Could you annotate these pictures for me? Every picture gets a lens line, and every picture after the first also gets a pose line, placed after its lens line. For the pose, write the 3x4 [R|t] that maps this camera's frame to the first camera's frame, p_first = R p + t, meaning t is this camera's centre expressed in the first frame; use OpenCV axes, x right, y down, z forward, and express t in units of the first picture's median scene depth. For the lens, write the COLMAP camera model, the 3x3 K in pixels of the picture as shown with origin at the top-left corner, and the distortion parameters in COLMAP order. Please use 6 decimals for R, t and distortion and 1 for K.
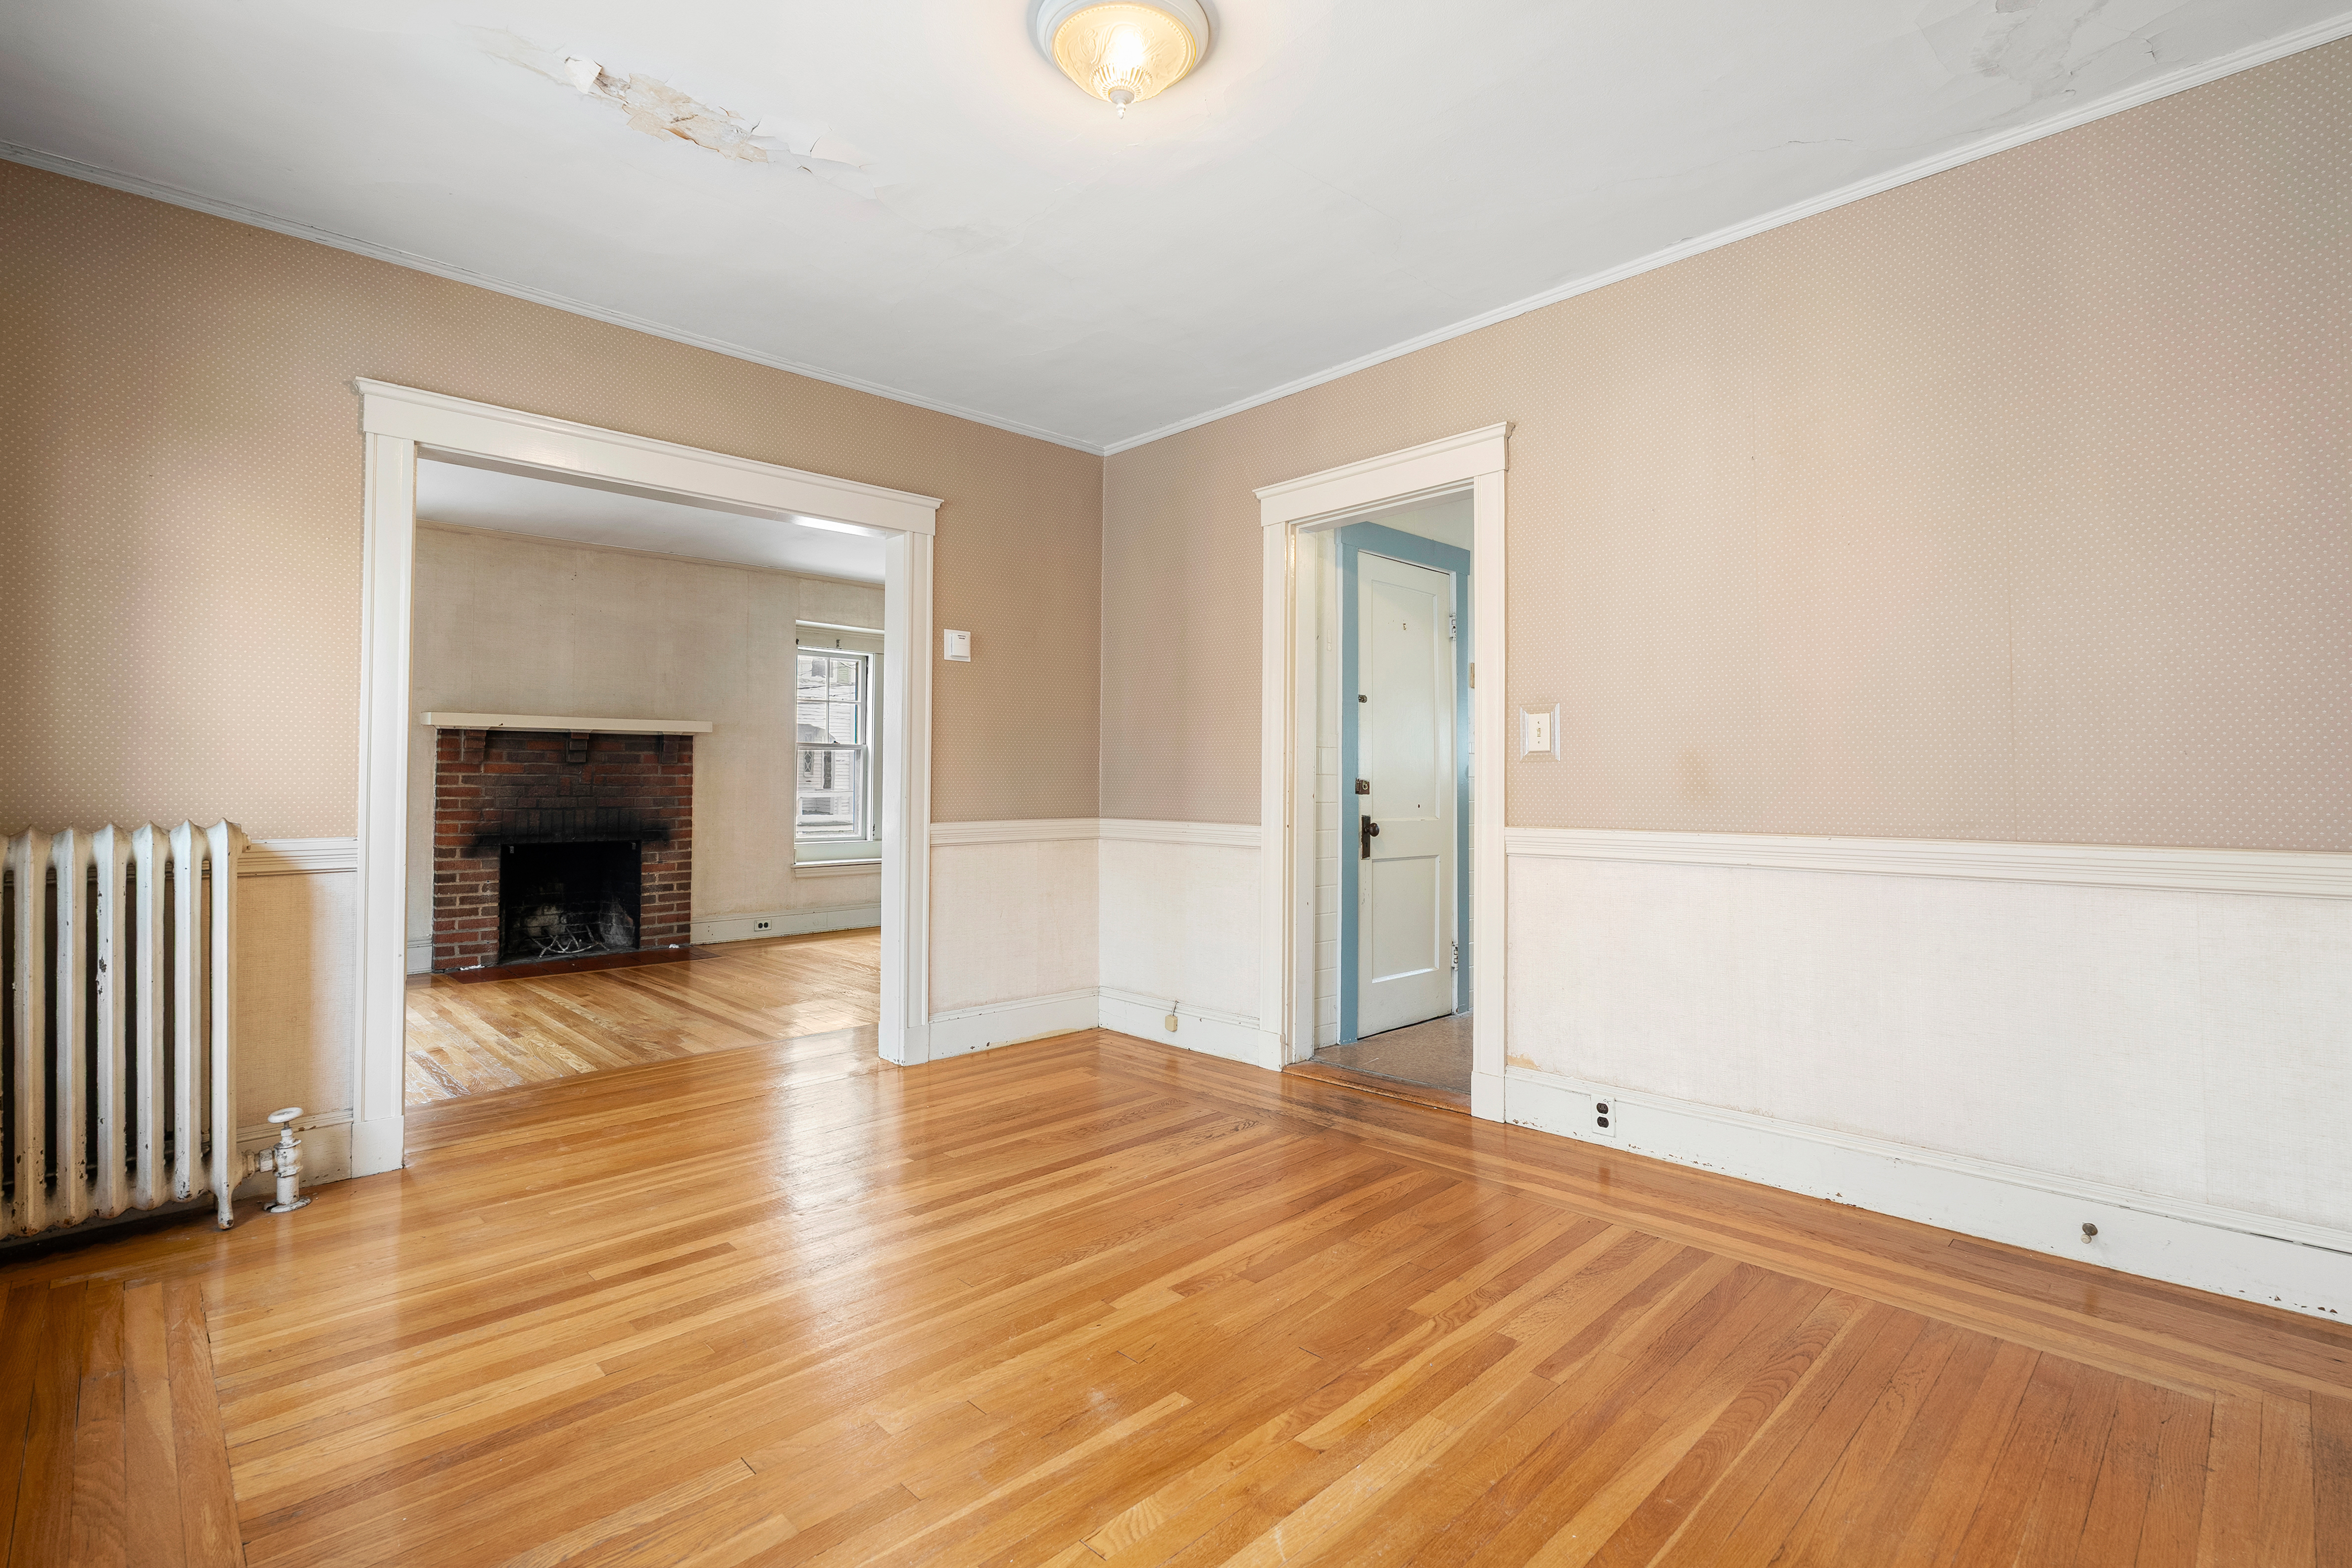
lens RADIAL K [[1085.4, 0, 1174.4], [0, 1085.4, 745.1], [0, 0, 1]] dist [-0.003264, 0.001509]
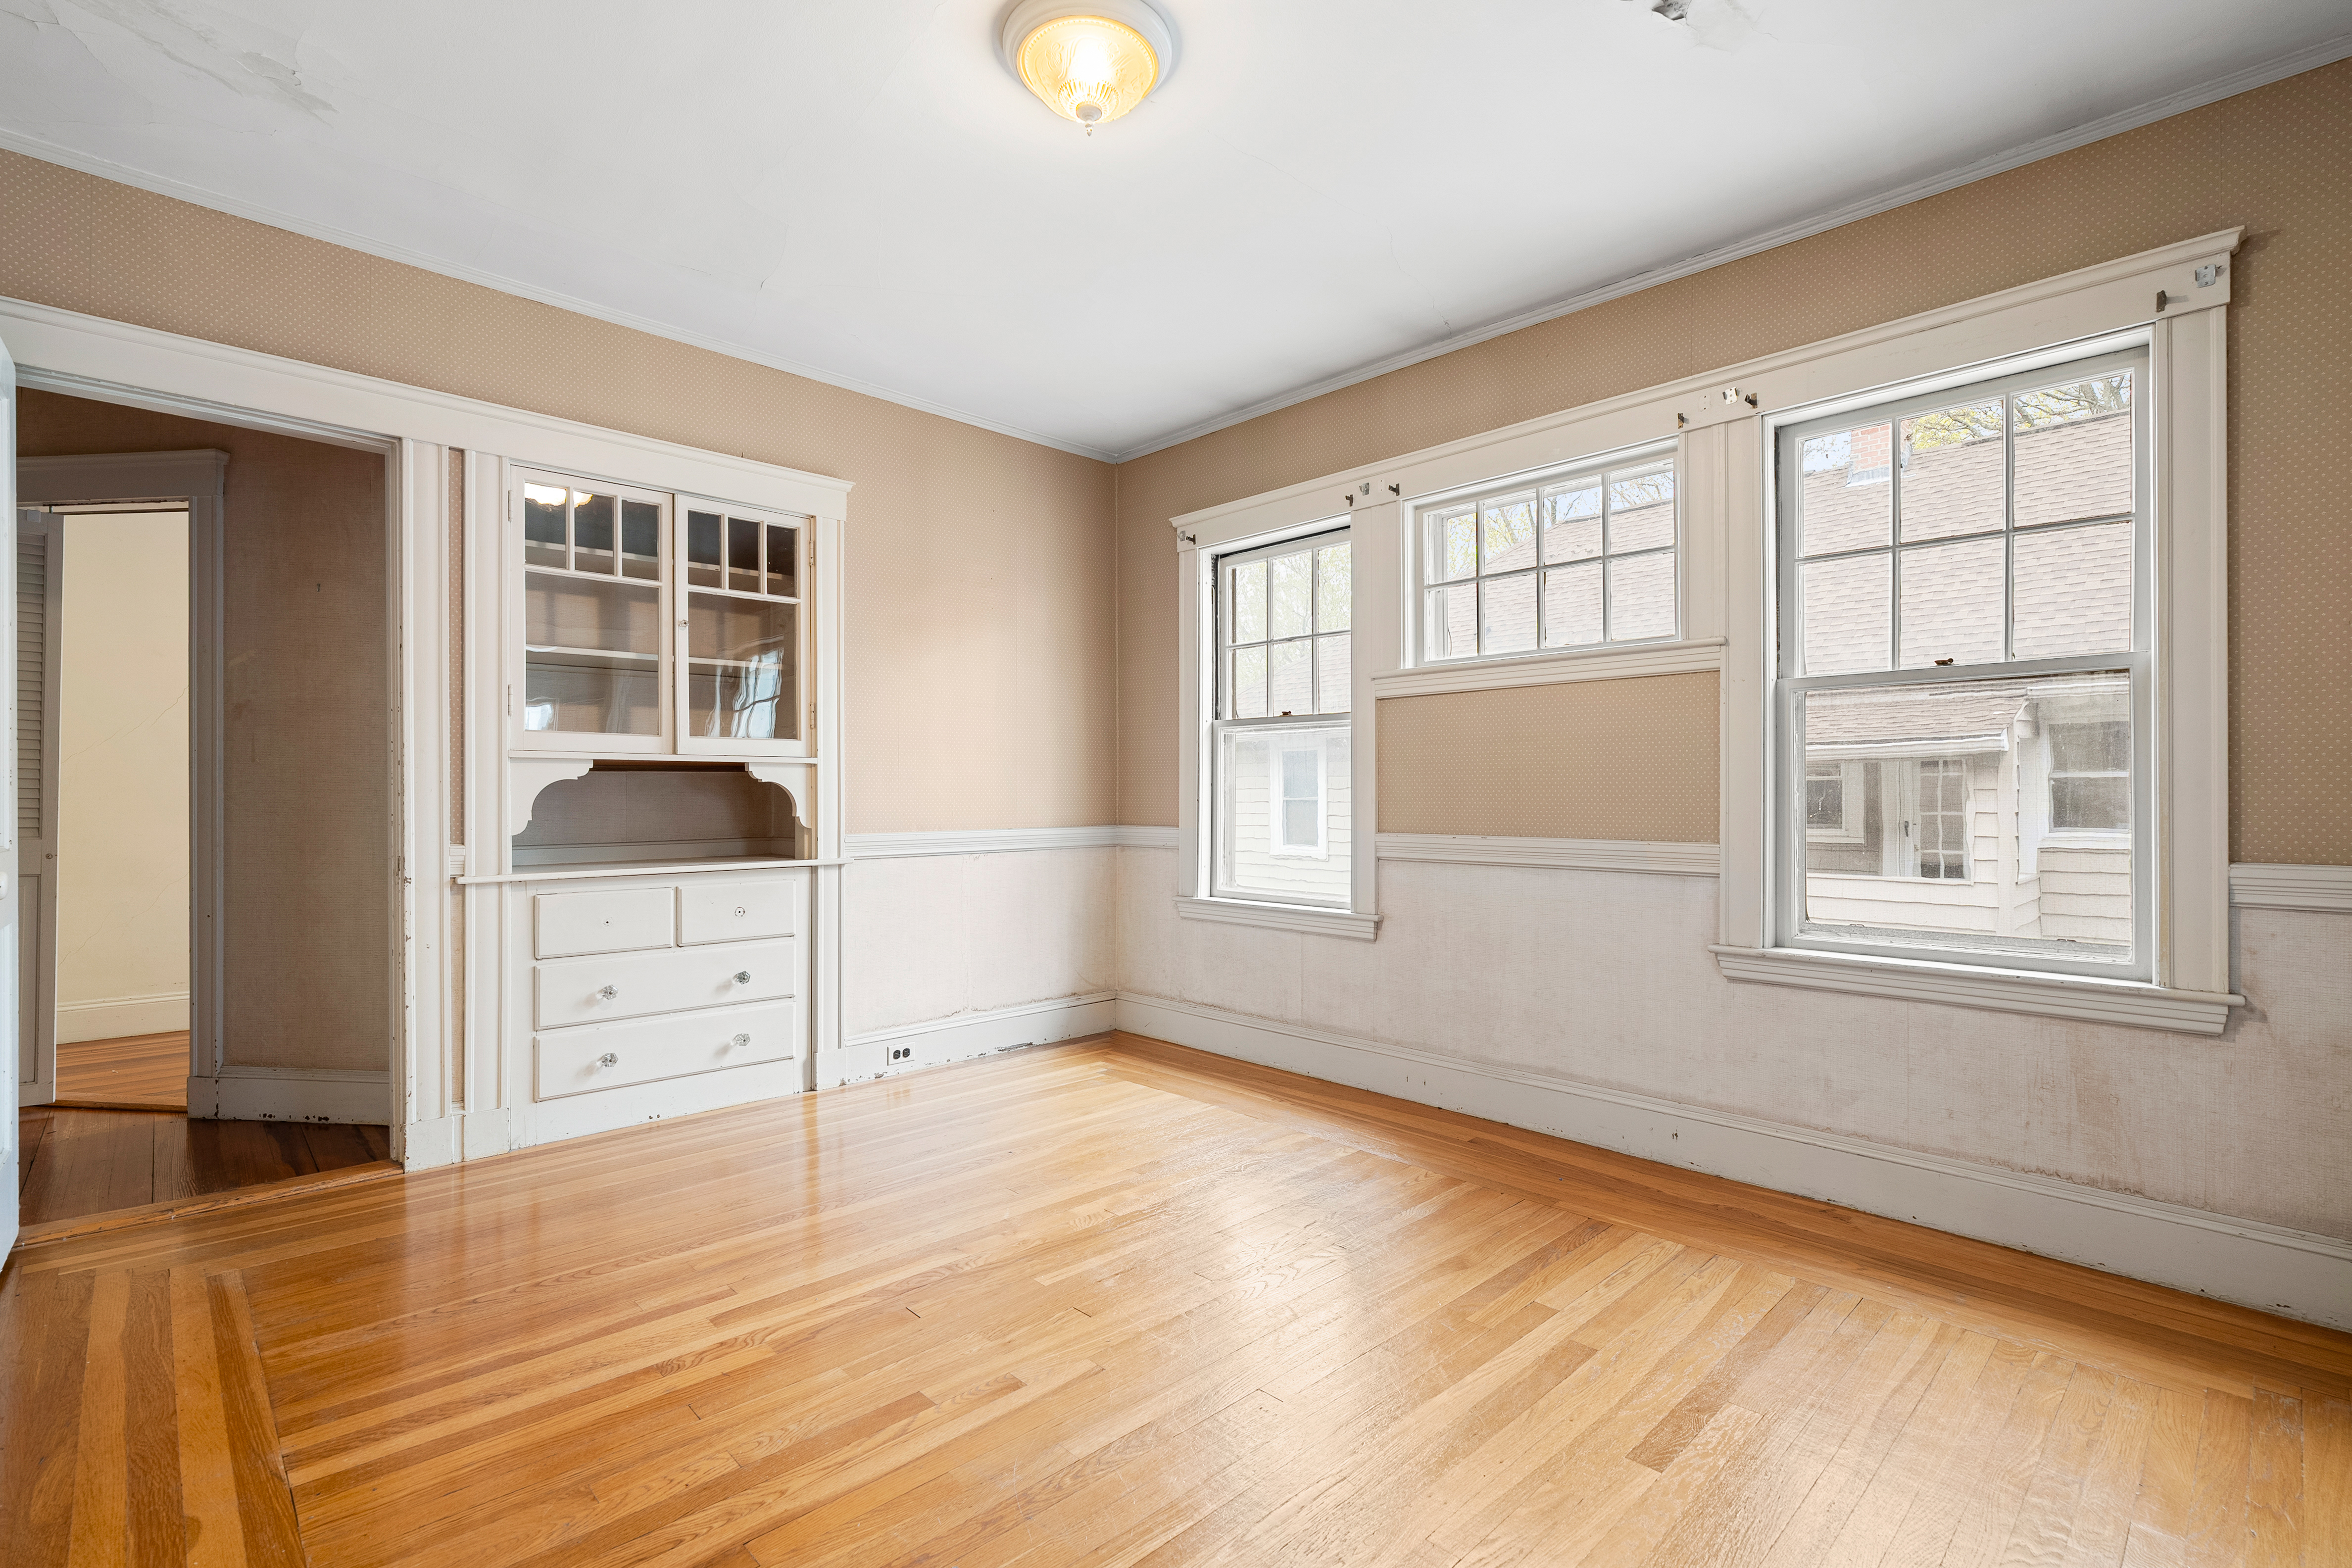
lens RADIAL K [[1085.4, 0, 1167.2], [0, 1085.4, 789.1], [0, 0, 1]] dist [-0.003264, 0.001509]
pose [[-0.999853, -0.003540, 0.016794, -0.101780], [-0.004087, 0.999458, -0.032656, 0.048493], [-0.016669, -0.032720, -0.999326, 1.468974]]
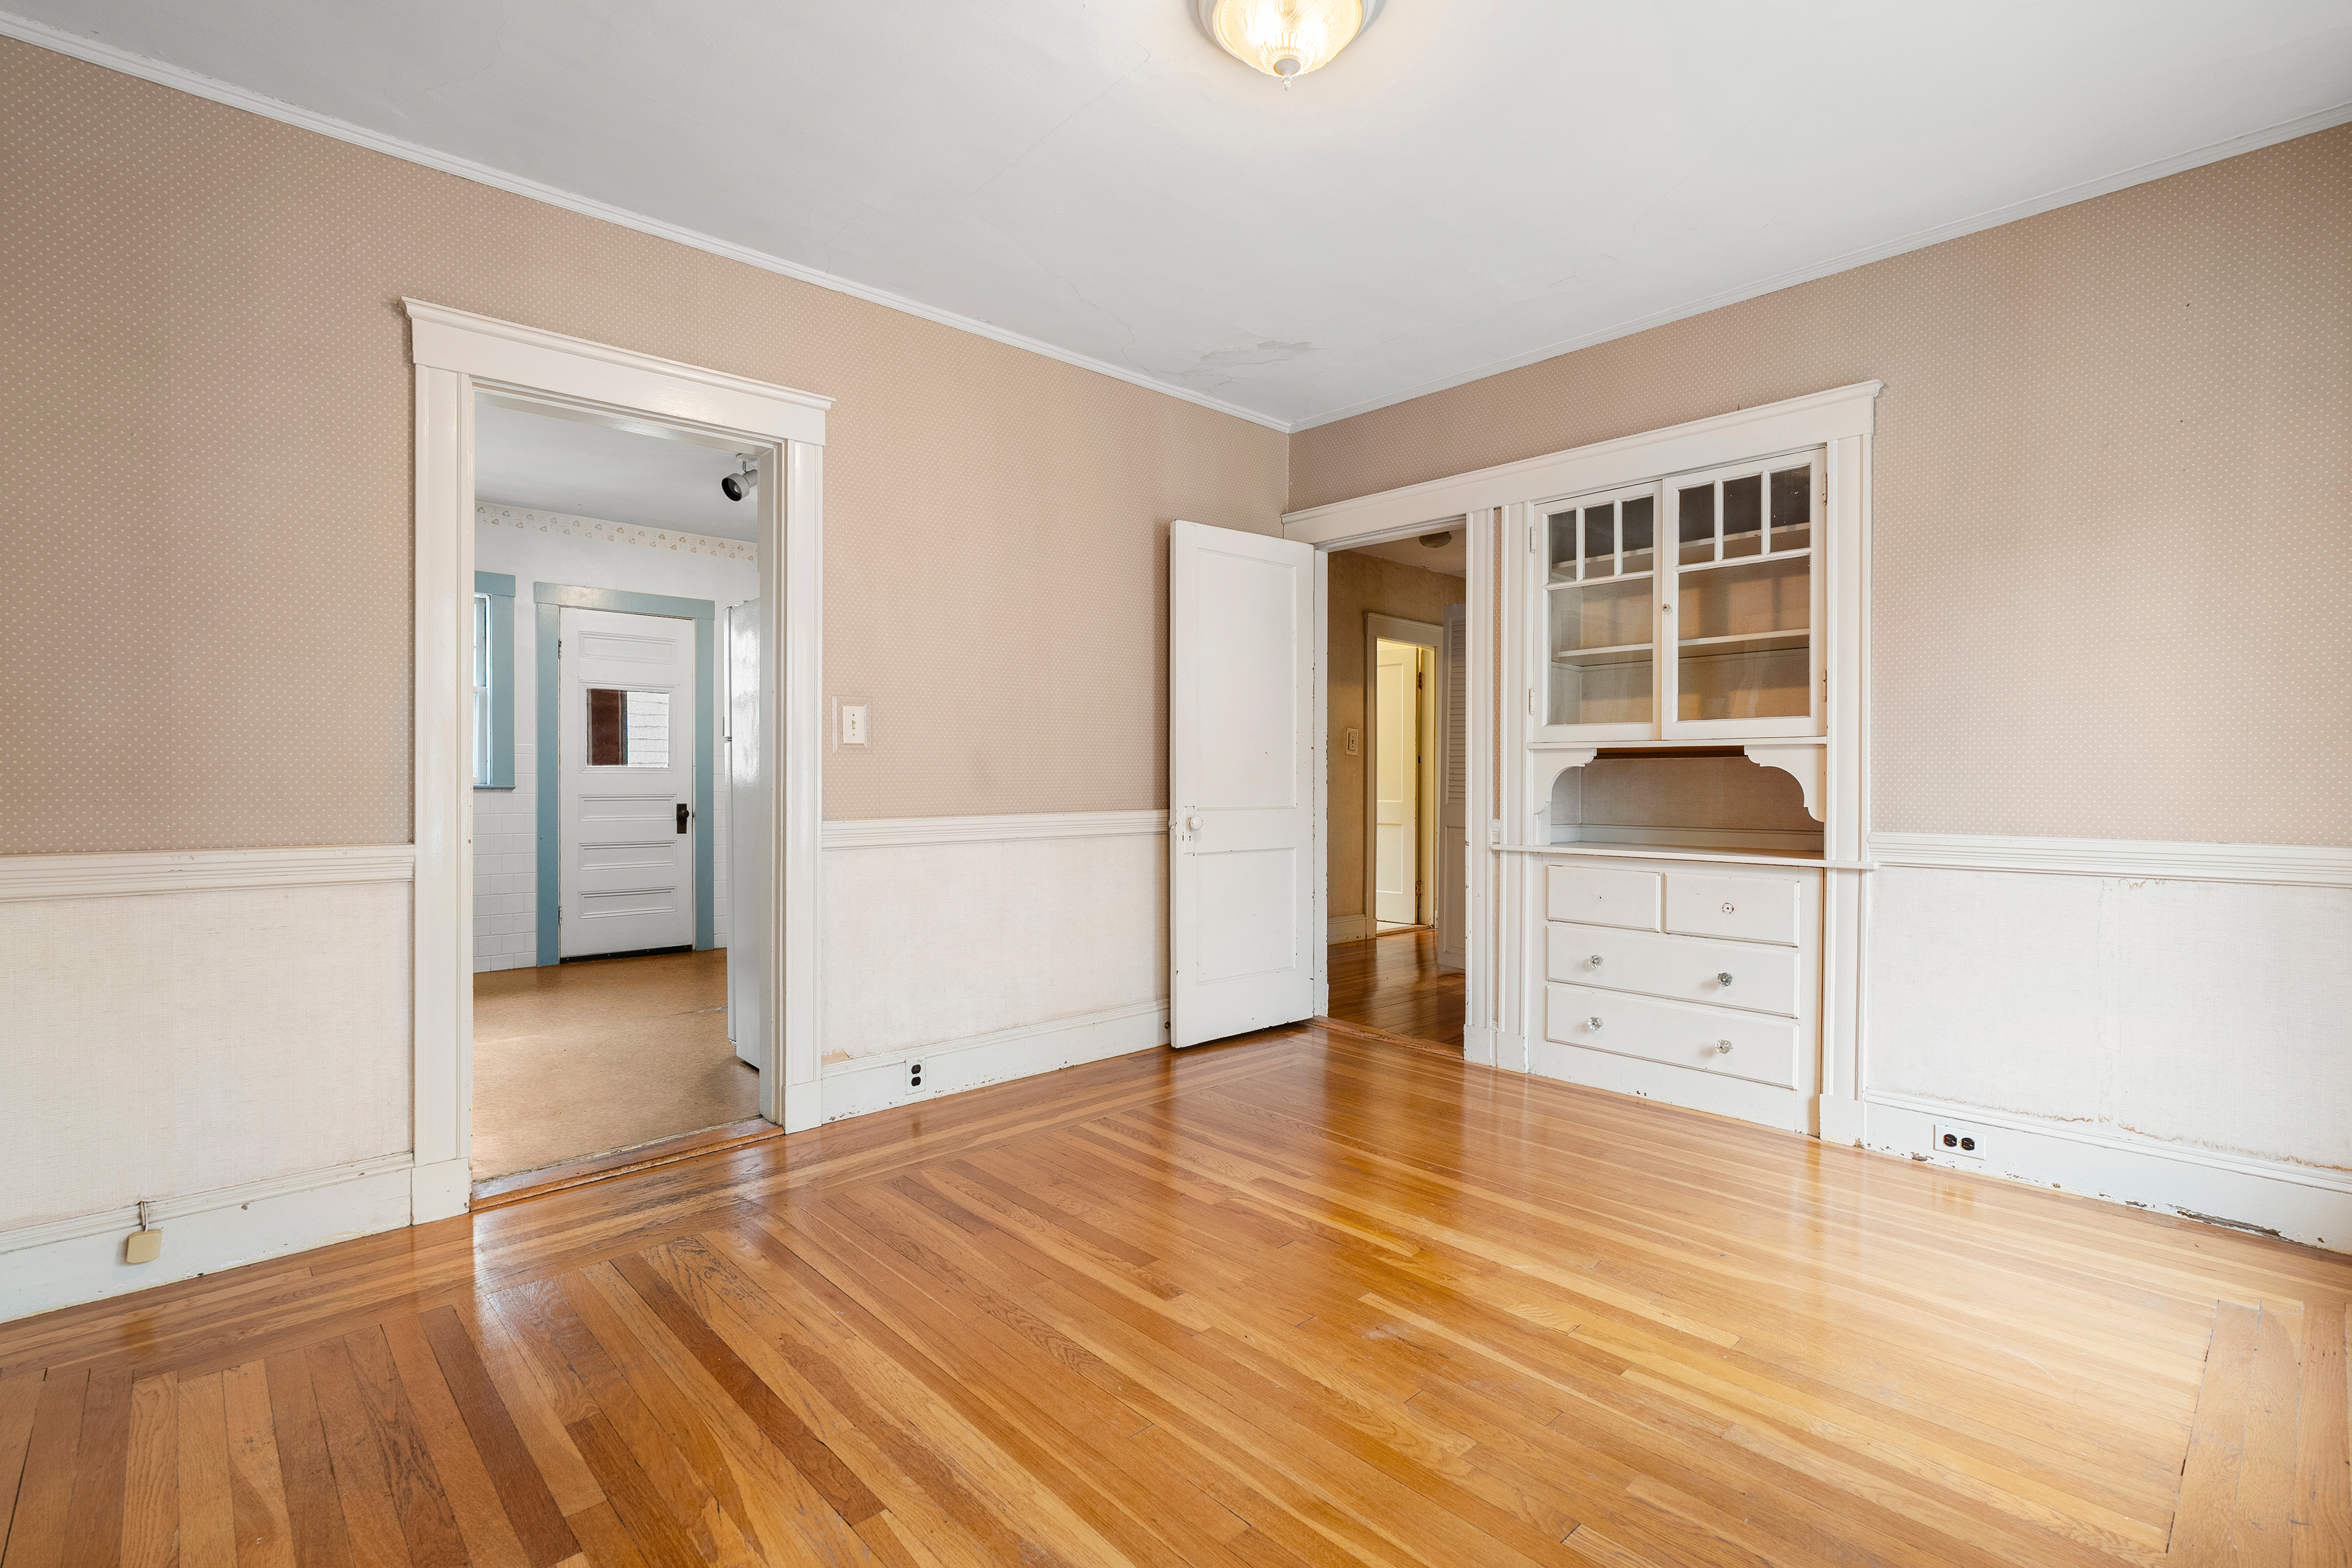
lens RADIAL K [[1085.4, 0, 1175.3], [0, 1085.4, 782.2], [0, 0, 1]] dist [-0.003264, 0.001509]
pose [[0.029494, -0.008155, 0.999532, -0.759000], [-0.032277, 0.999437, 0.009106, 0.025915], [-0.999044, -0.032530, 0.029214, 0.772526]]
